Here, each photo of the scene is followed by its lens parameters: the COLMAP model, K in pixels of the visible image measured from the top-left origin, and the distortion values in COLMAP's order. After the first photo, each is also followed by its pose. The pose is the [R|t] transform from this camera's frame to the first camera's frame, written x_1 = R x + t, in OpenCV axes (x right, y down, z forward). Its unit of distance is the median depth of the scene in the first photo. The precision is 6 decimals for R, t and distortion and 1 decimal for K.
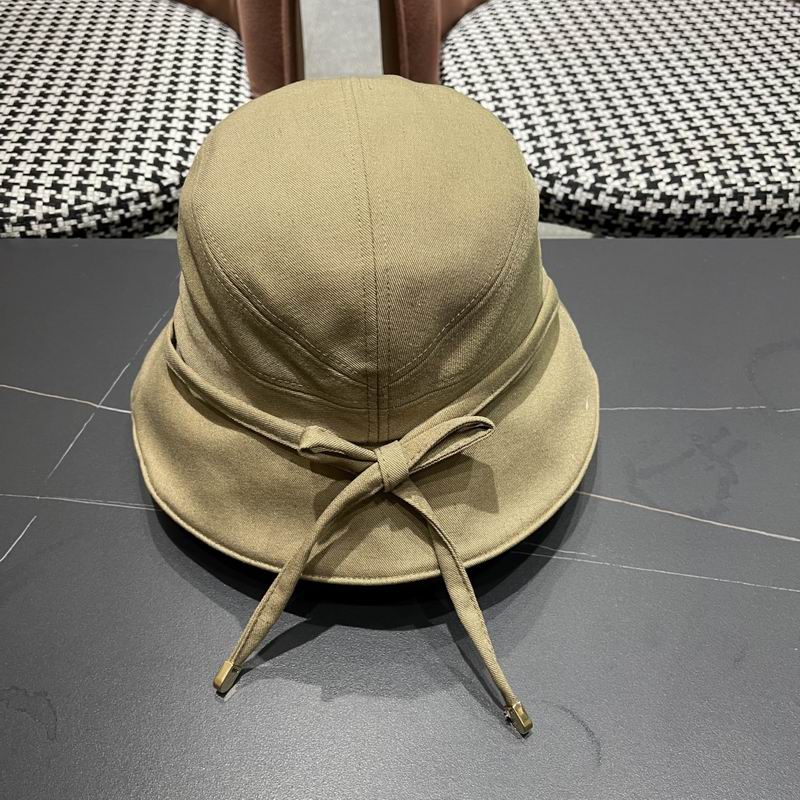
lens RADIAL K [[825.1, 0, 397.8], [0, 825.1, 409.8], [0, 0, 1]] dist [0.015357, 0.000000]
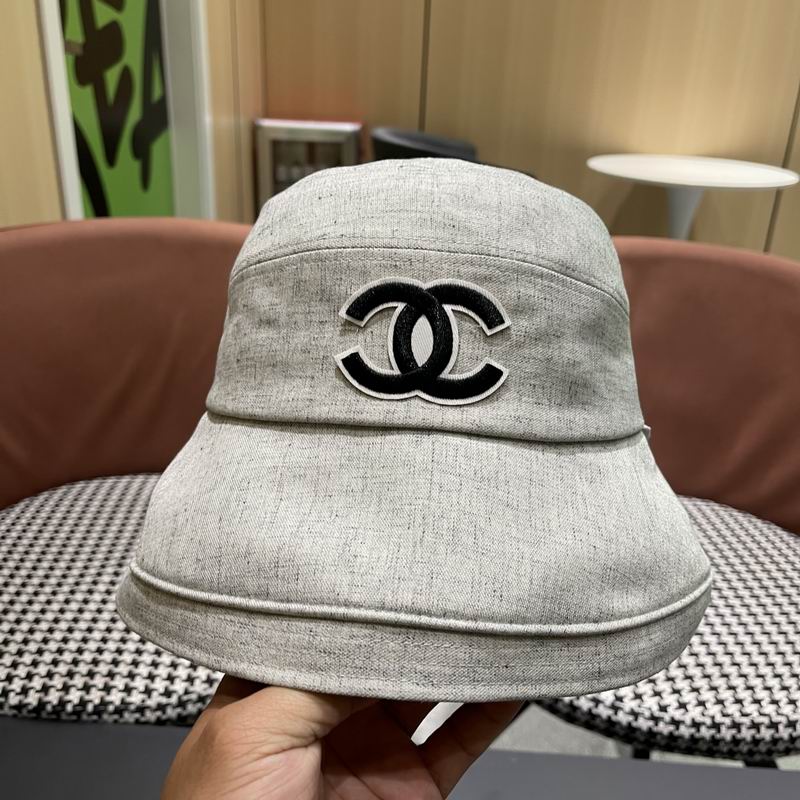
lens RADIAL K [[825.1, 0, 396.8], [0, 825.1, 407.7], [0, 0, 1]] dist [0.015357, 0.000000]
pose [[0.997918, 0.060214, -0.023092, -0.074080], [-0.064446, 0.917809, -0.391756, -0.174742], [-0.002395, 0.392428, 0.919779, -0.269083]]
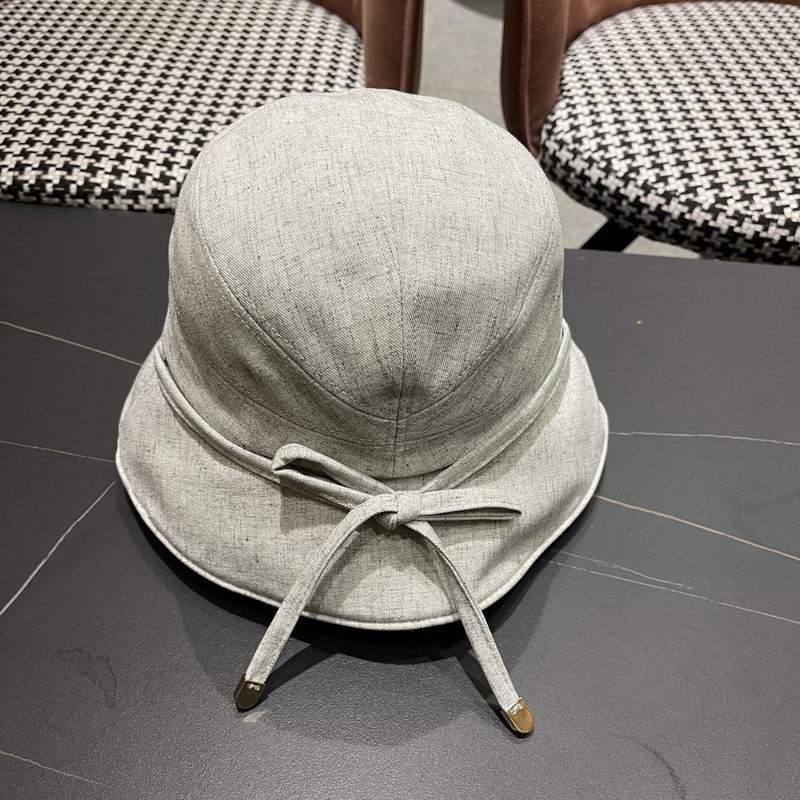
lens RADIAL K [[825.1, 0, 399.3], [0, 825.1, 413.6], [0, 0, 1]] dist [0.015357, 0.000000]
pose [[0.991589, 0.101391, -0.080449, -0.020859], [-0.103209, 0.994483, -0.018770, 0.021788], [0.078102, 0.026915, 0.996582, 0.027994]]
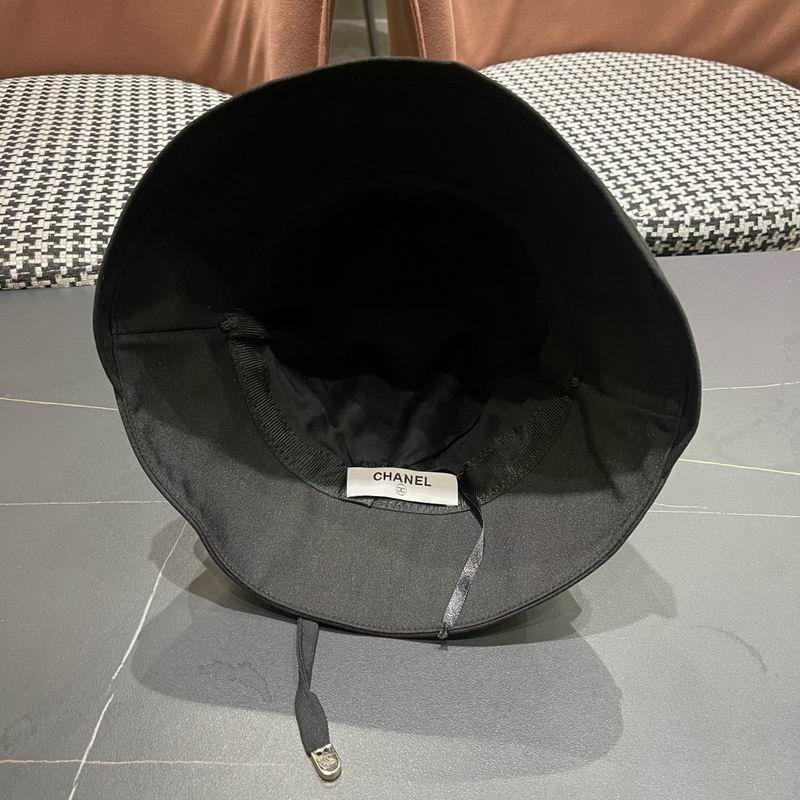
lens RADIAL K [[825.1, 0, 396.5], [0, 825.1, 409.6], [0, 0, 1]] dist [0.015357, 0.000000]
pose [[0.991594, -0.067612, 0.110319, -0.194309], [0.079259, 0.991324, -0.104856, 0.085364], [-0.102272, 0.112718, 0.988350, -0.056307]]
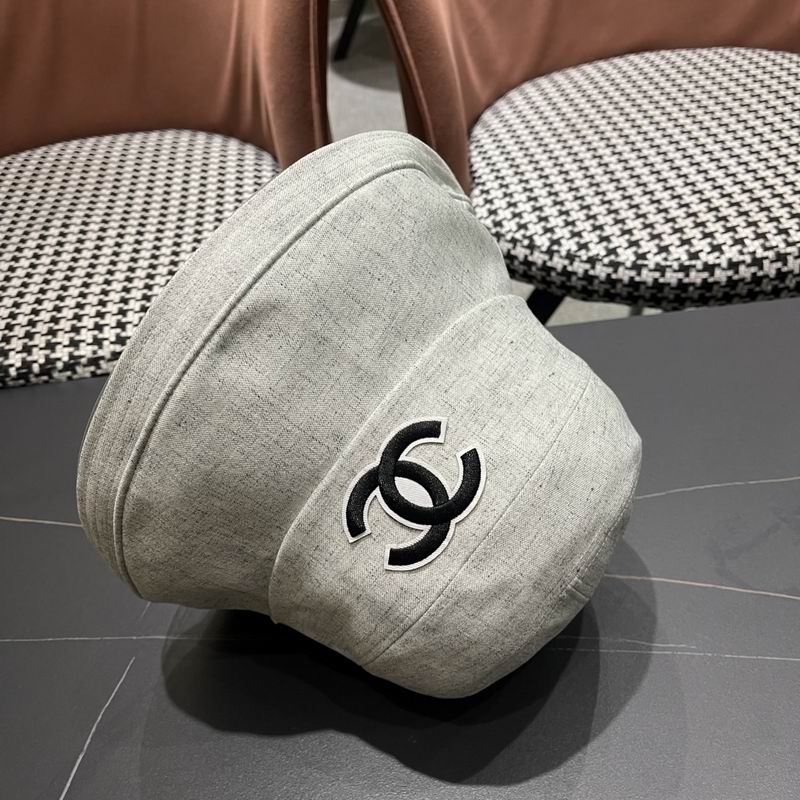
lens RADIAL K [[825.1, 0, 399.9], [0, 825.1, 406.6], [0, 0, 1]] dist [0.015357, 0.000000]
pose [[0.992837, -0.108715, -0.049549, -0.019145], [0.104168, 0.990781, -0.086612, -0.038031], [0.058508, 0.080830, 0.995009, -0.015076]]
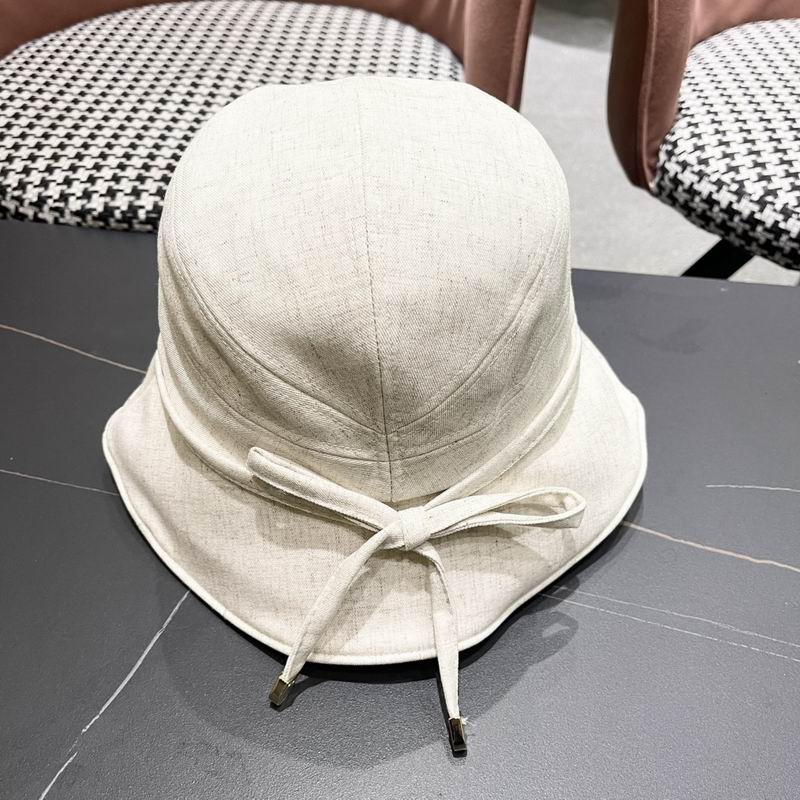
lens RADIAL K [[825.1, 0, 395.8], [0, 825.1, 412.9], [0, 0, 1]] dist [0.015357, 0.000000]
pose [[0.986308, 0.106916, -0.125564, -0.116878], [-0.113378, 0.992511, -0.045474, 0.010258], [0.119761, 0.059087, 0.991043, 0.097476]]
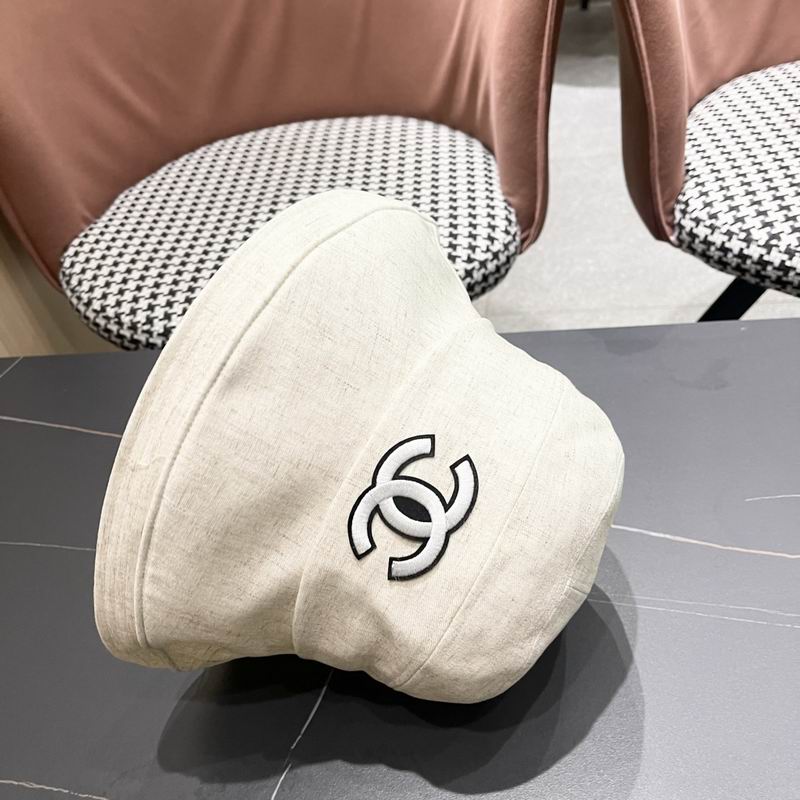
lens RADIAL K [[825.1, 0, 411.1], [0, 825.1, 412.4], [0, 0, 1]] dist [0.015357, 0.000000]
pose [[0.981986, -0.032158, -0.186198, -0.117782], [0.016879, 0.996401, -0.083069, -0.013179], [0.188199, 0.078429, 0.978994, -0.075362]]
